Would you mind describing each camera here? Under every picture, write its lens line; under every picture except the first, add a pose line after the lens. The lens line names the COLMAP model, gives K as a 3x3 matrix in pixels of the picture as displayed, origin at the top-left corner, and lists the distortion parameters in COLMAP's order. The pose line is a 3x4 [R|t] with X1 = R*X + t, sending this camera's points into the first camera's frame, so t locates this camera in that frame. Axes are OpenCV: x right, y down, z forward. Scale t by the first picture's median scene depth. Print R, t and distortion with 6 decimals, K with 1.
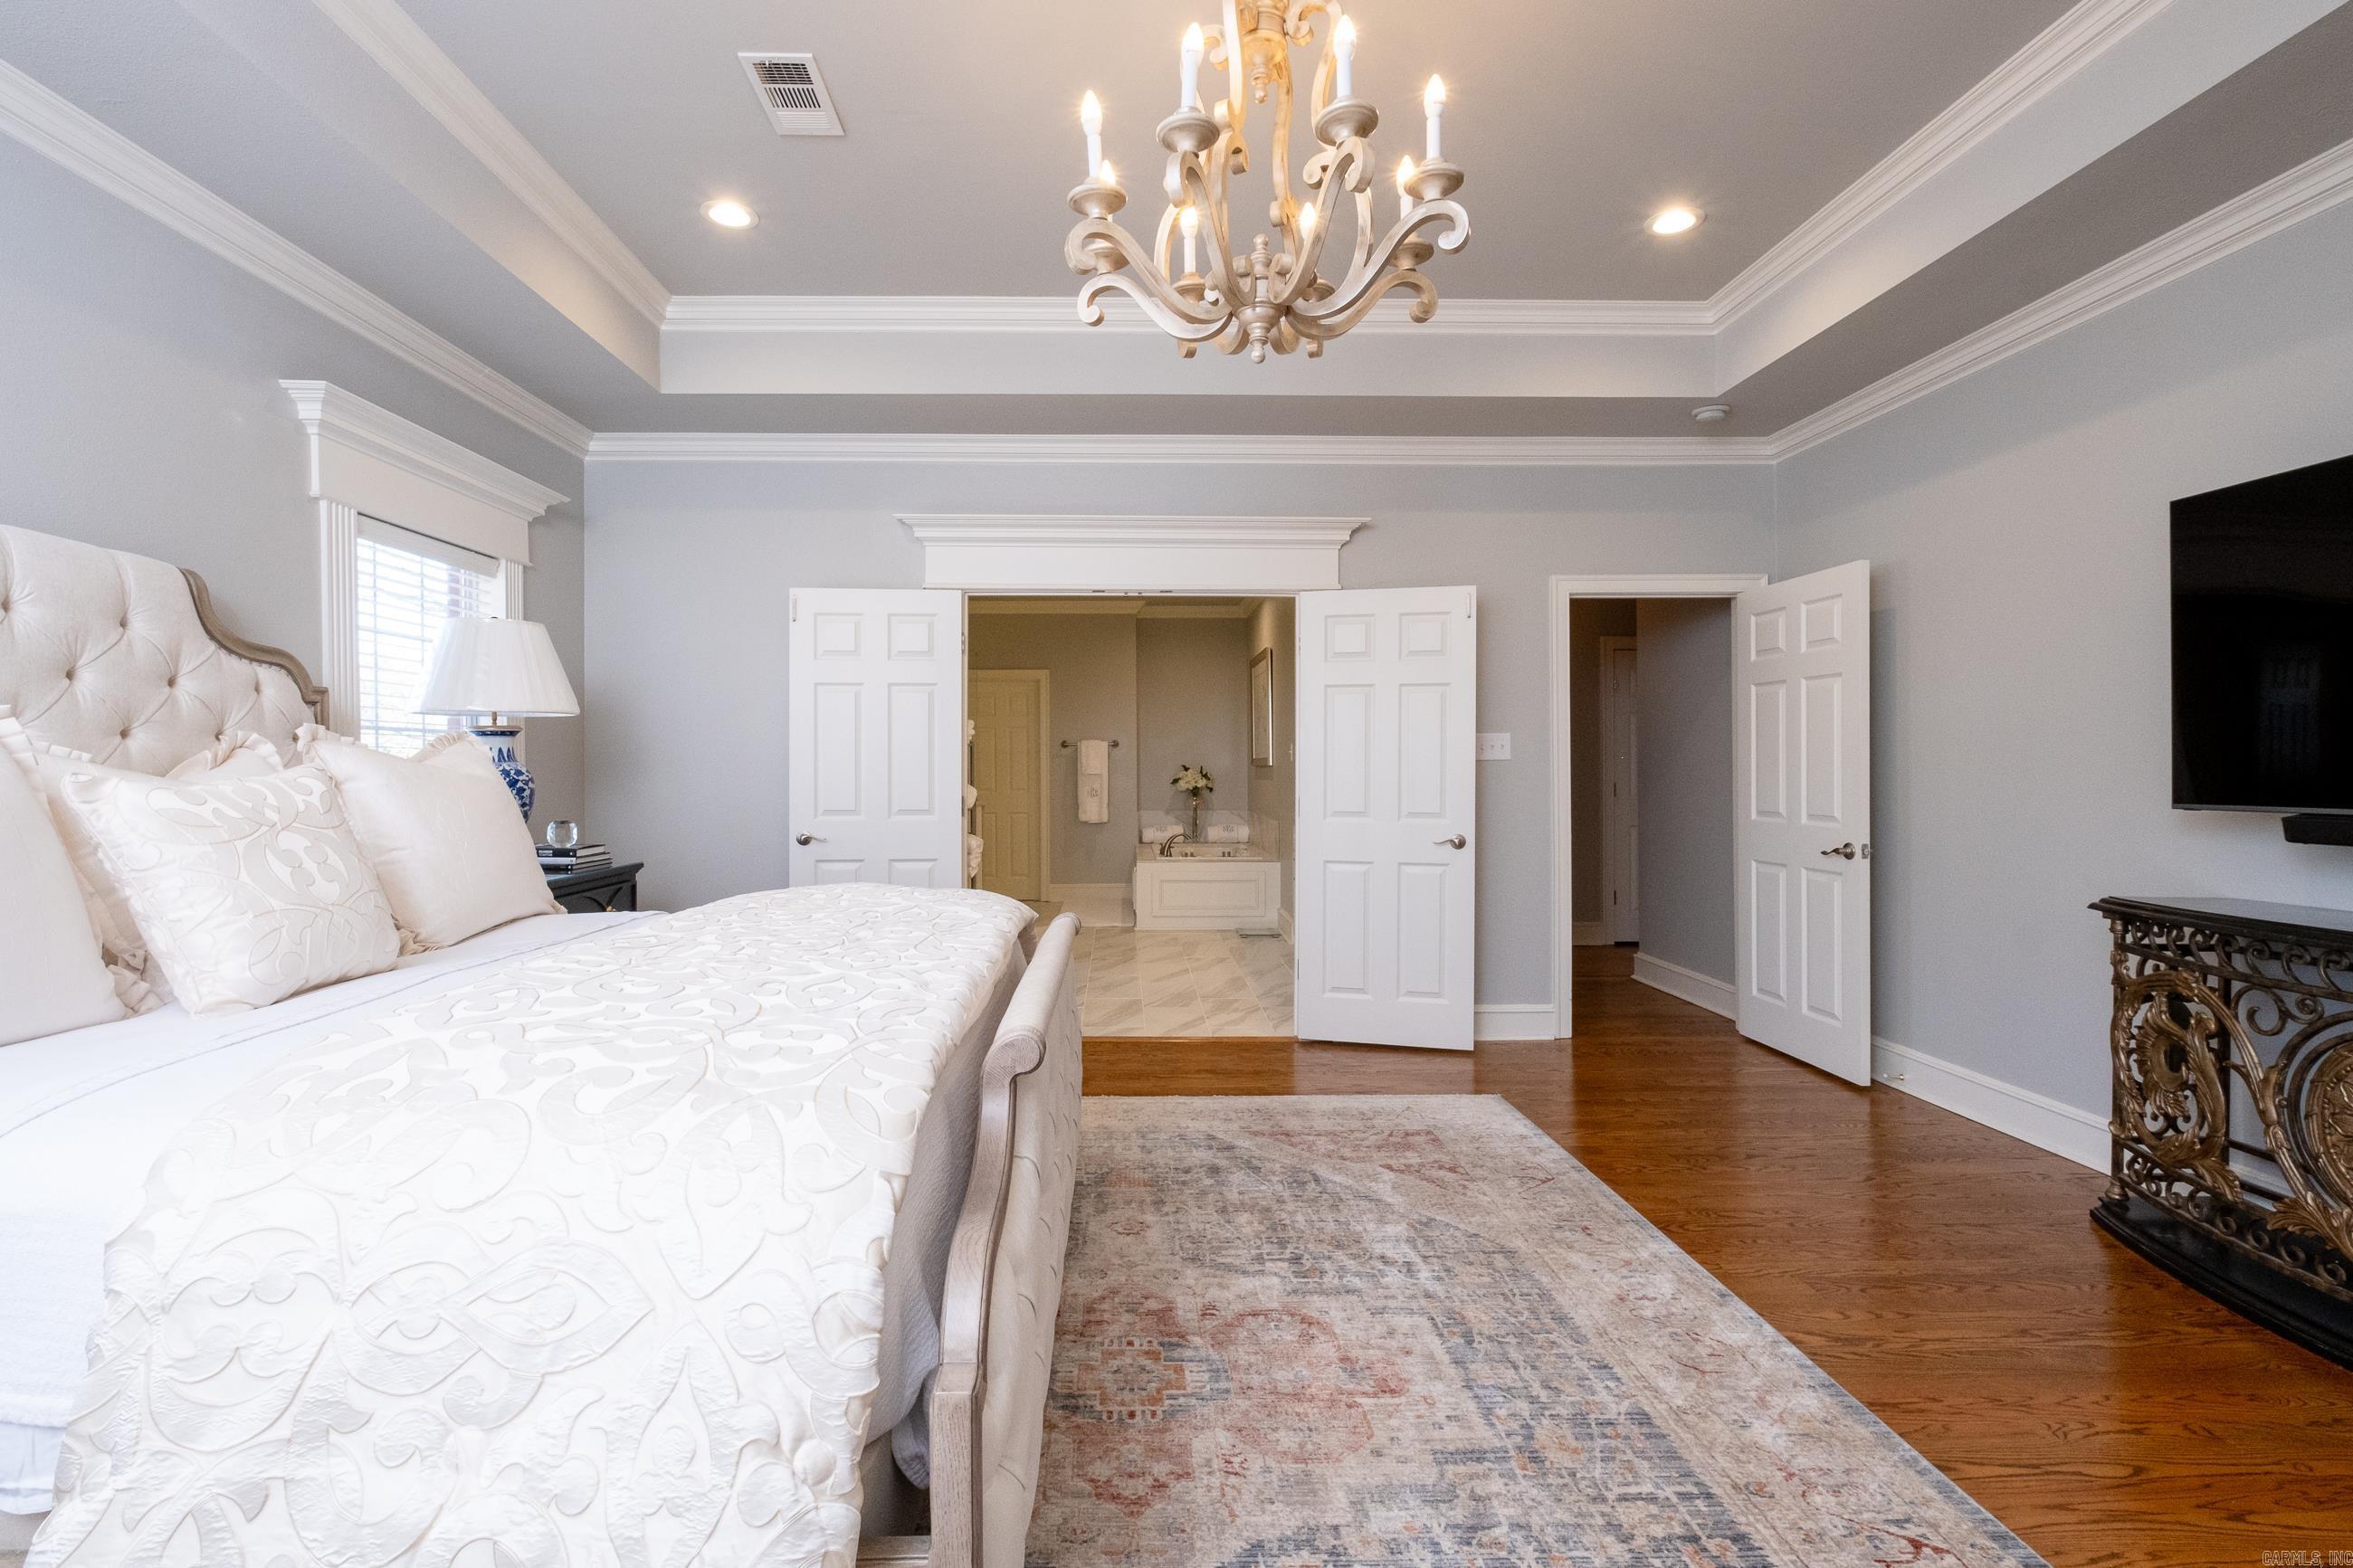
lens RADIAL K [[1043.5, 0, 1160.0], [0, 1043.5, 771.8], [0, 0, 1]] dist [0.000920, 0.000132]
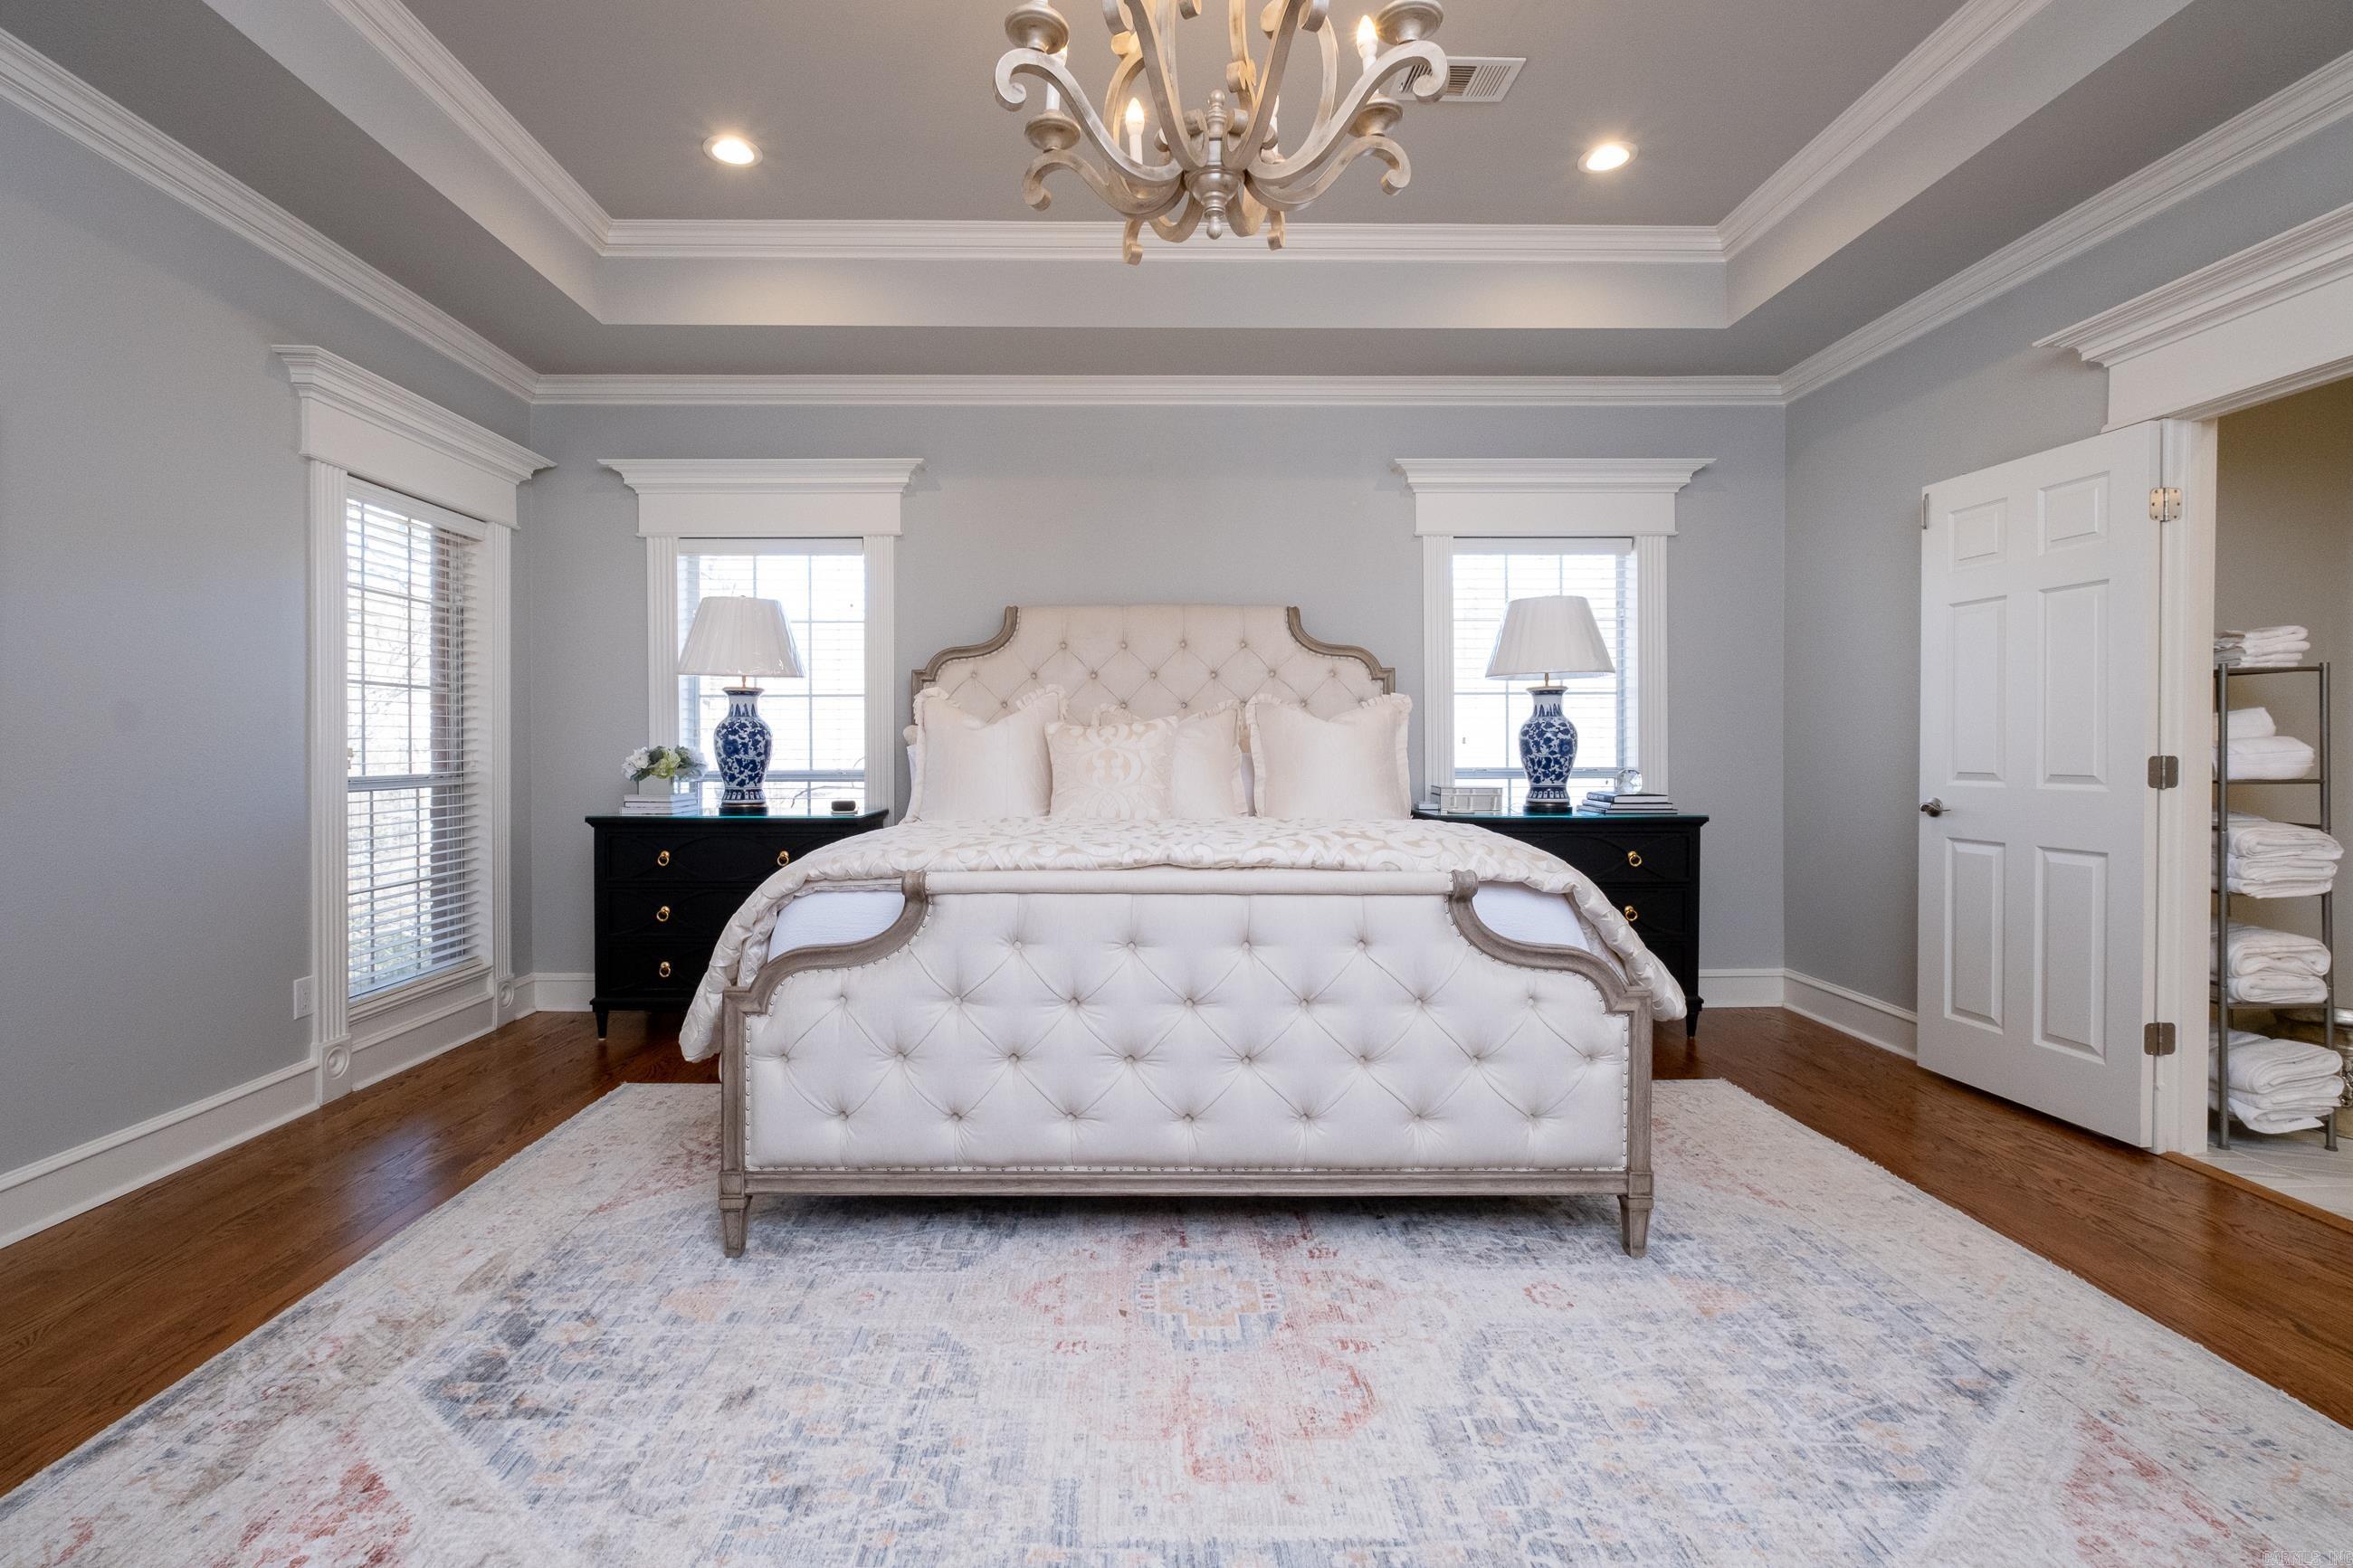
lens RADIAL K [[1084.1, 0, 1165.3], [0, 1084.1, 766.5], [0, 0, 1]] dist [-0.002865, -0.001163]
pose [[-0.014752, 0.013227, -0.999804, 0.693917], [0.000291, 0.999913, 0.013224, 0.034485], [0.999891, -0.000096, -0.014754, 0.663355]]
